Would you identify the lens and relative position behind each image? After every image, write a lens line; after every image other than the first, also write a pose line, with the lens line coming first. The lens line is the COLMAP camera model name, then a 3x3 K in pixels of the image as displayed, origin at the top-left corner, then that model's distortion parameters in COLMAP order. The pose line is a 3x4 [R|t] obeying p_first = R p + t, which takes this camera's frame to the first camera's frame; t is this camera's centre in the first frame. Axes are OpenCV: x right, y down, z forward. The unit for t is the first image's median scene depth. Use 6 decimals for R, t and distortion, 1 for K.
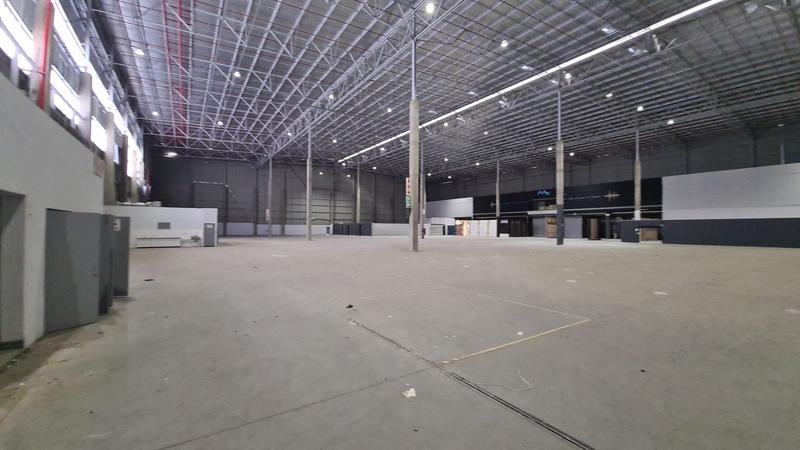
lens RADIAL K [[322.5, 0, 395.8], [0, 322.5, 223.1], [0, 0, 1]] dist [0.014255, -0.009543]
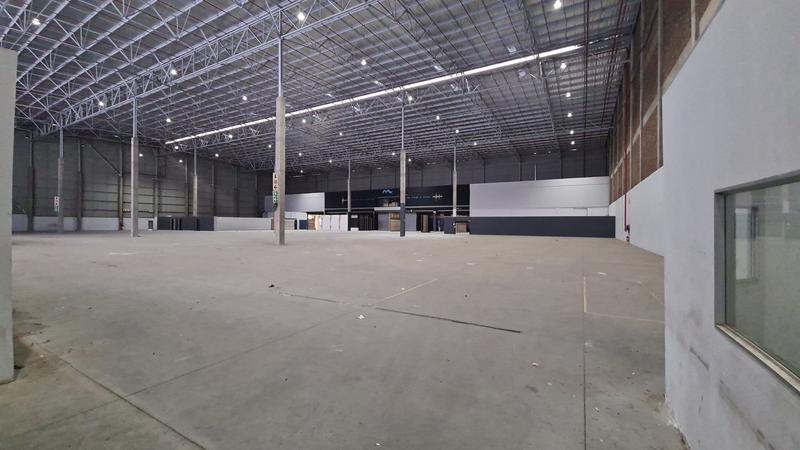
lens RADIAL K [[319.6, 0, 397.9], [0, 319.6, 219.9], [0, 0, 1]] dist [0.012447, -0.008896]
pose [[0.891612, 0.005974, 0.452761, -0.028941], [-0.009318, 0.999943, 0.005155, -0.000299], [-0.452704, -0.008815, 0.891617, -0.031816]]
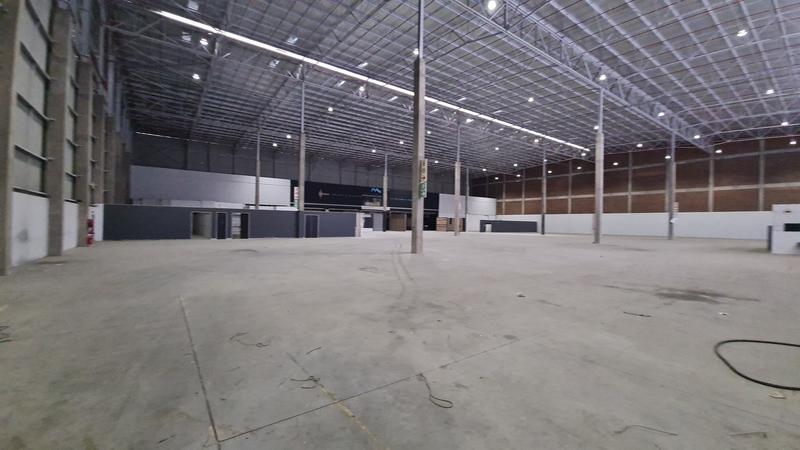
lens RADIAL K [[322.5, 0, 395.8], [0, 322.5, 223.1], [0, 0, 1]] dist [0.014255, -0.009543]
pose [[-0.052641, -0.002918, 0.998609, -0.984491], [-0.030409, 0.999537, 0.001318, 0.021860], [-0.998150, -0.030297, -0.052705, 1.494439]]
